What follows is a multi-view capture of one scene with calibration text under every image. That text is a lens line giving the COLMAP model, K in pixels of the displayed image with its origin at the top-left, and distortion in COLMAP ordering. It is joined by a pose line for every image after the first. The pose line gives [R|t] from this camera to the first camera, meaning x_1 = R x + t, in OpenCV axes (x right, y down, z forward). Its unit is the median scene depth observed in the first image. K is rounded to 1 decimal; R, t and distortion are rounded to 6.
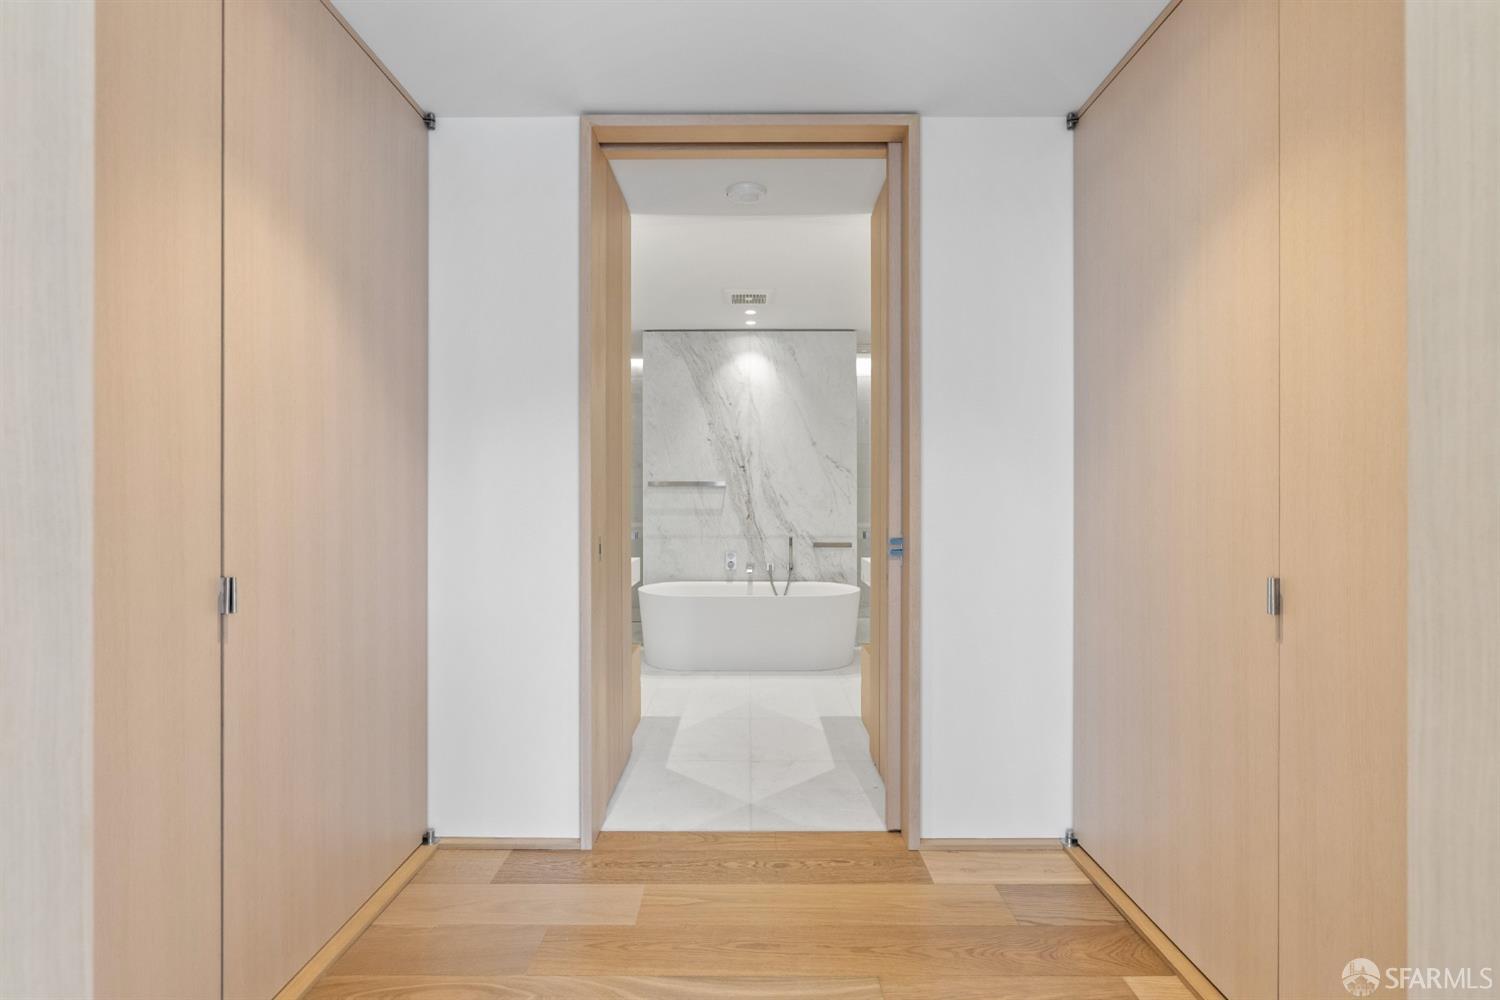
lens RADIAL K [[678.5, 0, 751.7], [0, 678.5, 491.3], [0, 0, 1]] dist [-0.004749, 0.001337]
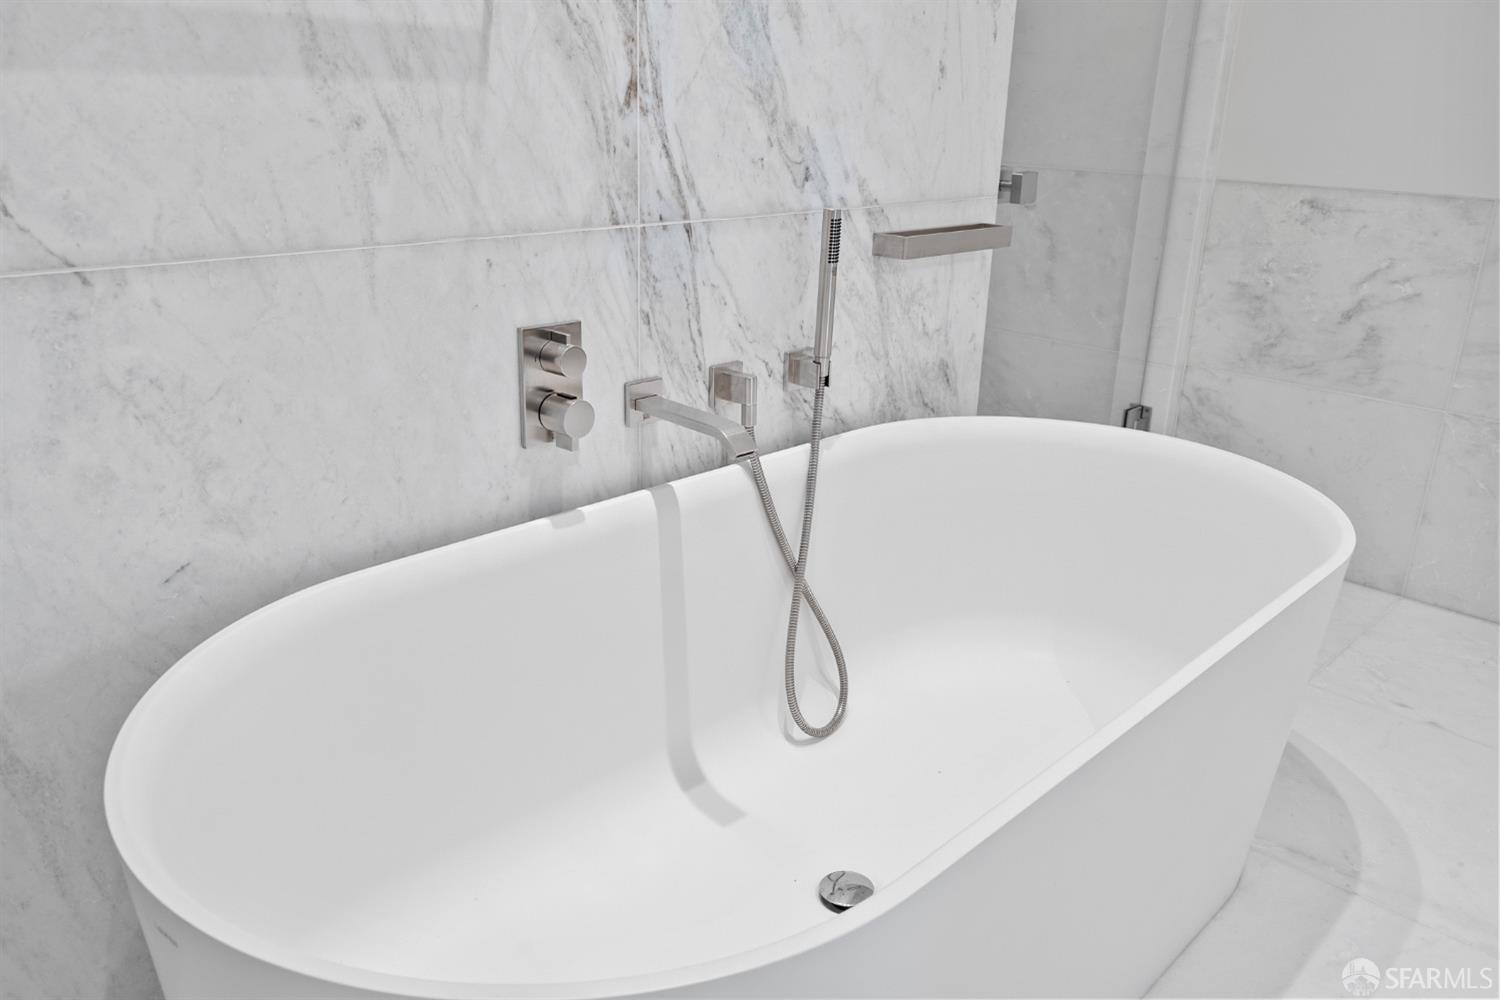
lens RADIAL K [[1159.7, 0, 751.1], [0, 1159.7, 503.2], [0, 0, 1]] dist [0.012364, -0.007566]
pose [[0.699761, -0.222332, 0.678898, -0.188758], [-0.018190, 0.944482, 0.328058, 0.038313], [-0.714145, -0.241912, 0.656868, 0.781857]]
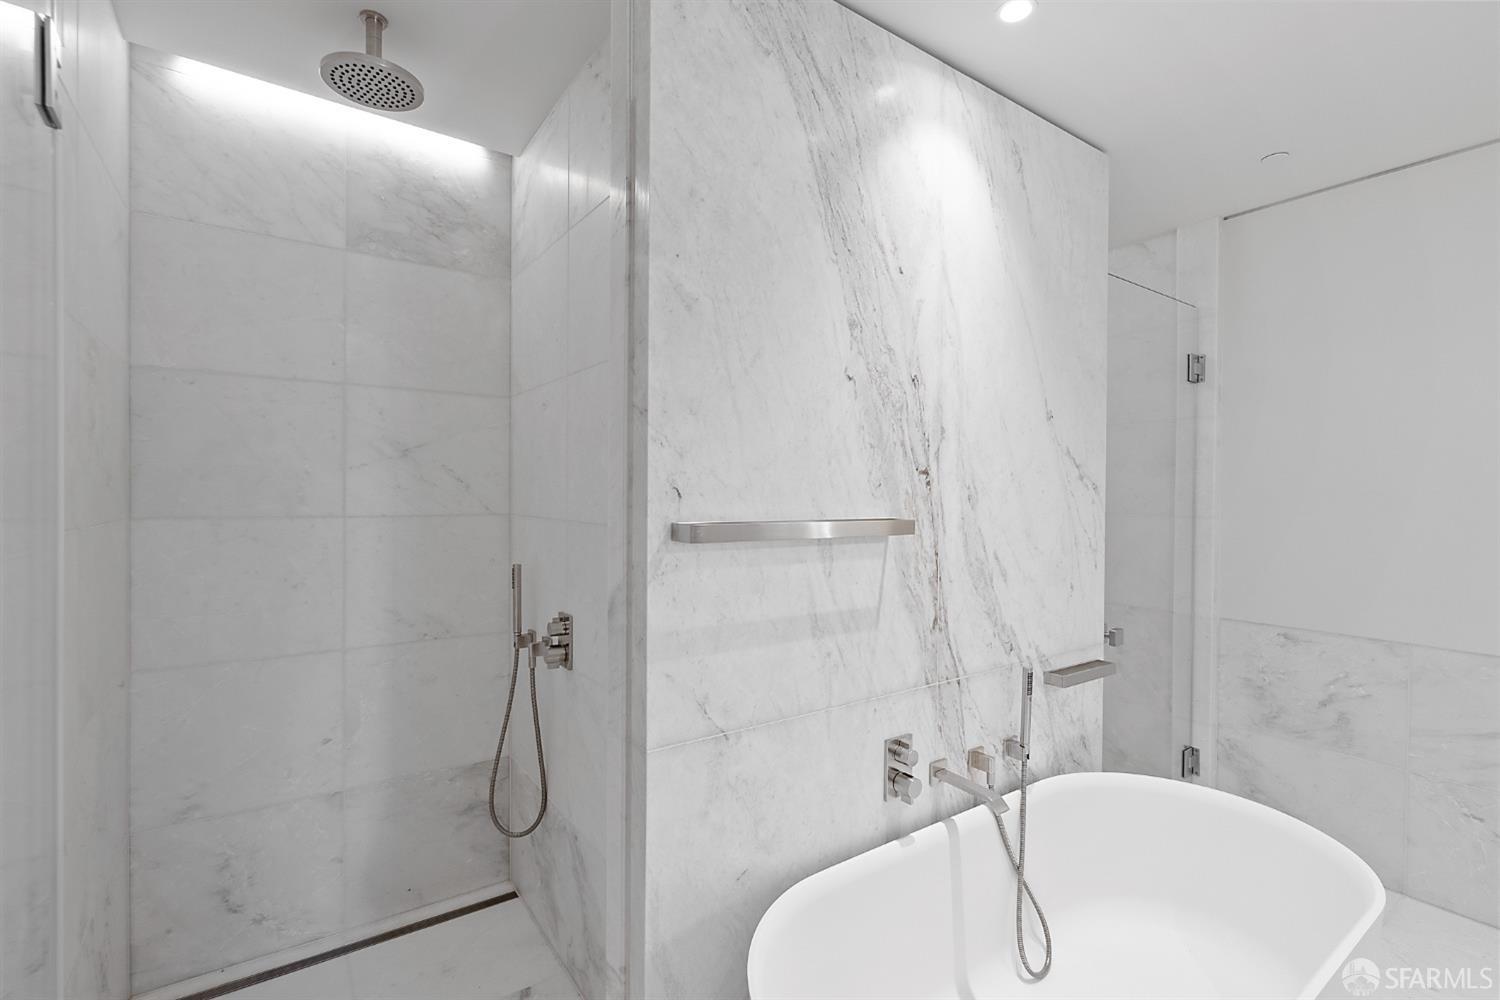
lens RADIAL K [[678.5, 0, 751.0], [0, 678.5, 502.0], [0, 0, 1]] dist [-0.004749, 0.001337]
pose [[0.822360, -0.000428, 0.568967, -0.266882], [-0.000370, 0.999999, 0.001287, -0.021973], [-0.568967, -0.001269, 0.822359, 0.780124]]
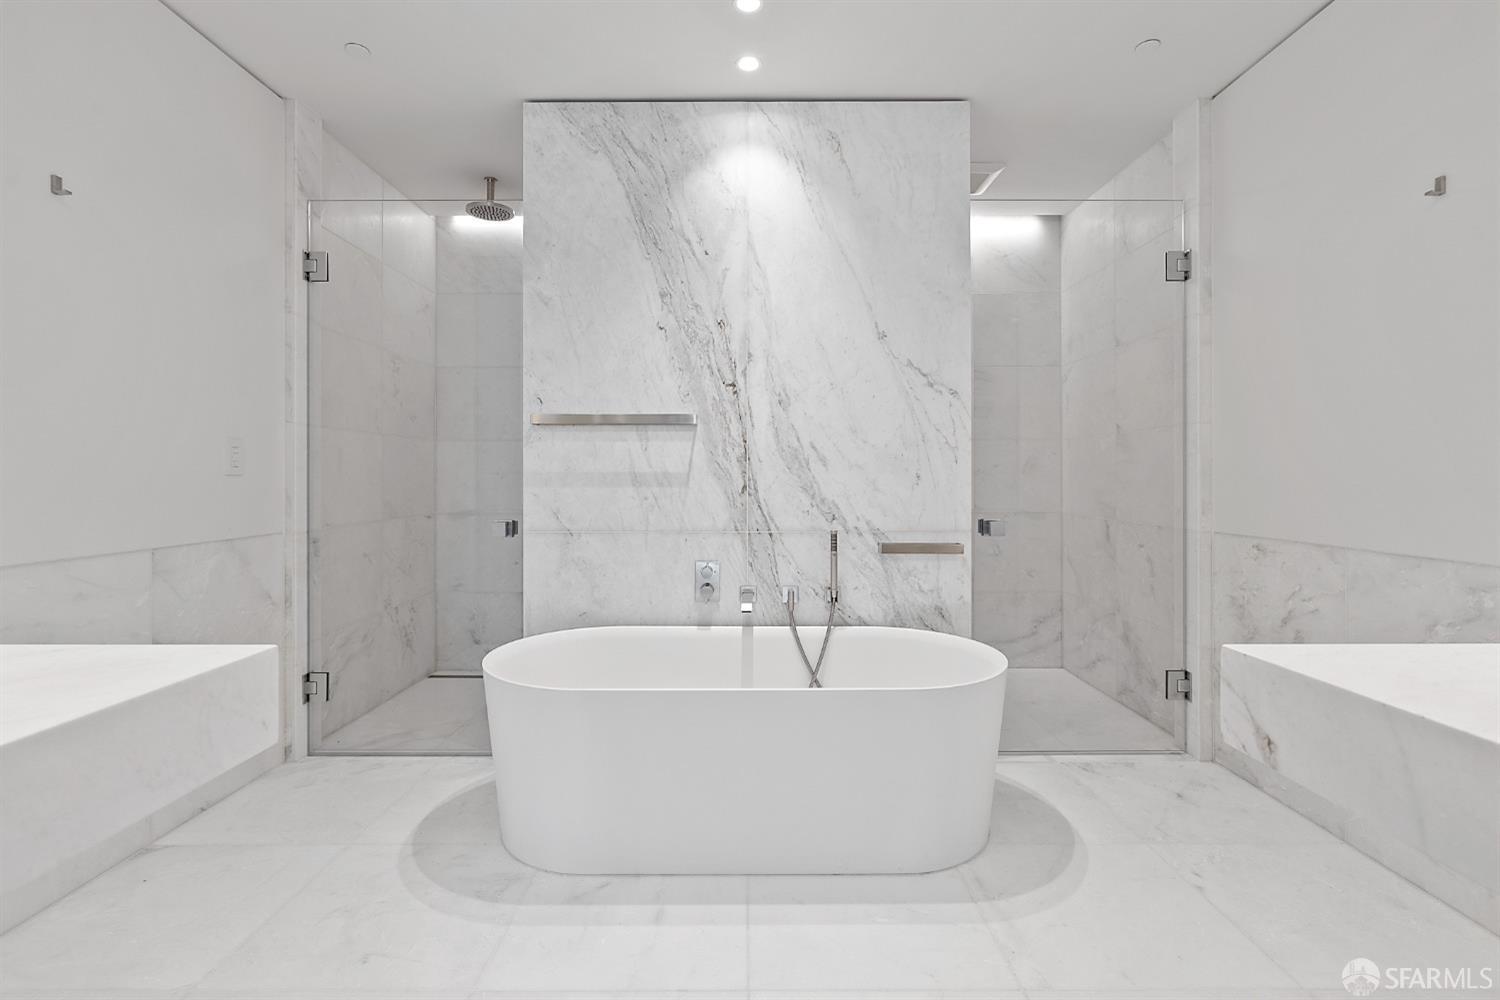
lens RADIAL K [[678.5, 0, 738.6], [0, 678.5, 477.4], [0, 0, 1]] dist [-0.004749, 0.001337]
pose [[0.999977, -0.000712, -0.006746, -0.005463], [0.000632, 0.999930, -0.011849, 0.034751], [0.006754, 0.011845, 0.999907, 0.524197]]
